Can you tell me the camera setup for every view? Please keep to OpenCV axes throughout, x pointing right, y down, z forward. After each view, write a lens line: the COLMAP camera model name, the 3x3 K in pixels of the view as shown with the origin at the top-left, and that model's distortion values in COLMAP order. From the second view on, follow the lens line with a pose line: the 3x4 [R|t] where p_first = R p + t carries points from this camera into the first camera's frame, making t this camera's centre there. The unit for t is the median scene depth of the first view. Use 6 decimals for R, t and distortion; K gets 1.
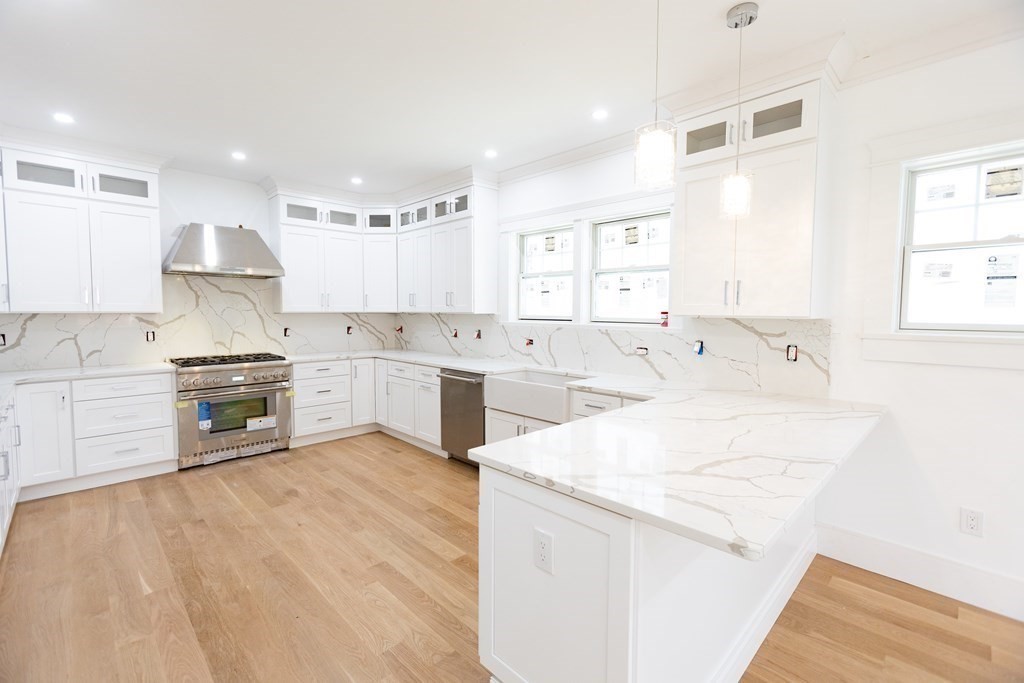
lens RADIAL K [[459.6, 0, 506.2], [0, 459.6, 335.0], [0, 0, 1]] dist [-0.009075, 0.006886]
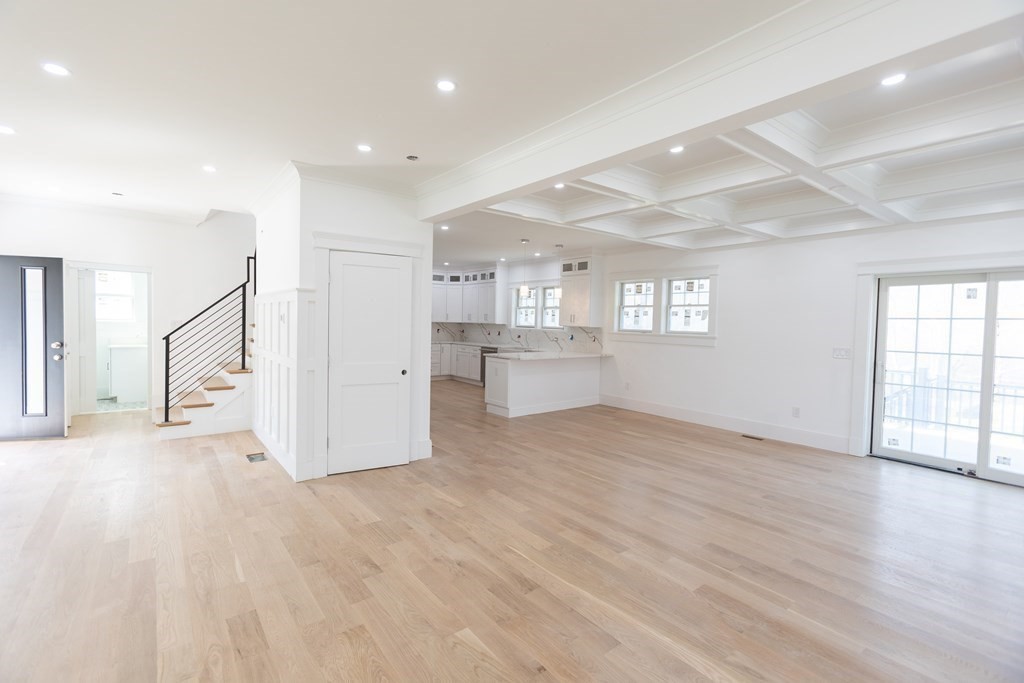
lens RADIAL K [[459.6, 0, 516.9], [0, 459.6, 341.0], [0, 0, 1]] dist [-0.009075, 0.006886]
pose [[0.996055, 0.023724, -0.085504, 0.235930], [-0.024809, 0.999624, -0.011651, 0.064922], [0.085195, 0.013726, 0.996270, -1.301985]]
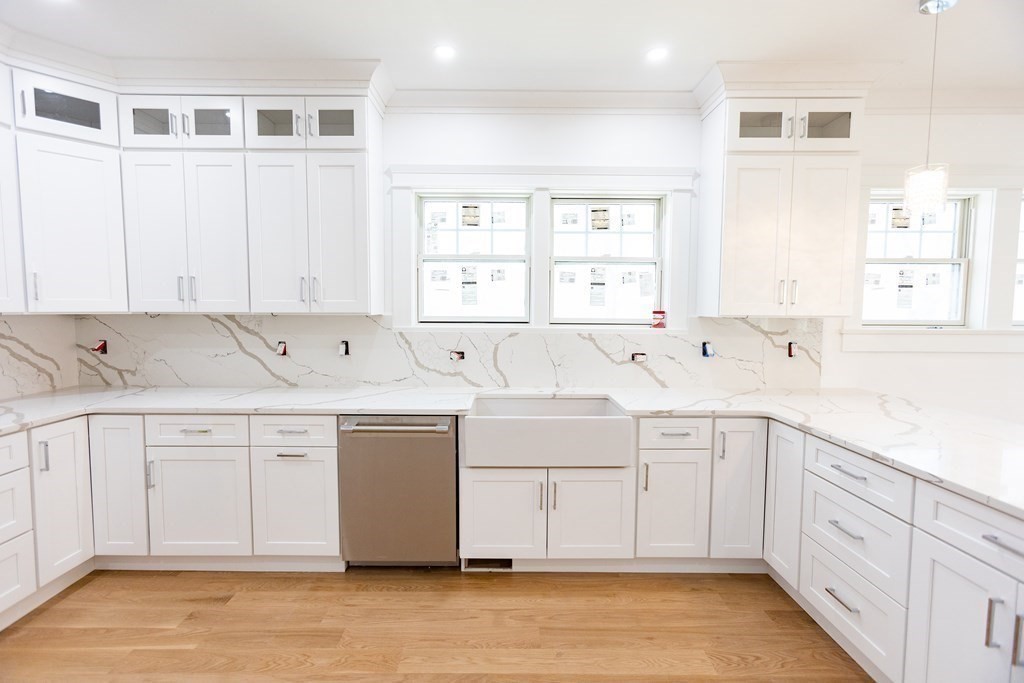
lens RADIAL K [[459.6, 0, 510.5], [0, 459.6, 337.0], [0, 0, 1]] dist [-0.009075, 0.006886]
pose [[0.687278, -0.046602, 0.724898, -0.384156], [0.036978, 0.998891, 0.029157, -0.028699], [-0.725453, 0.006766, 0.688238, 0.464281]]
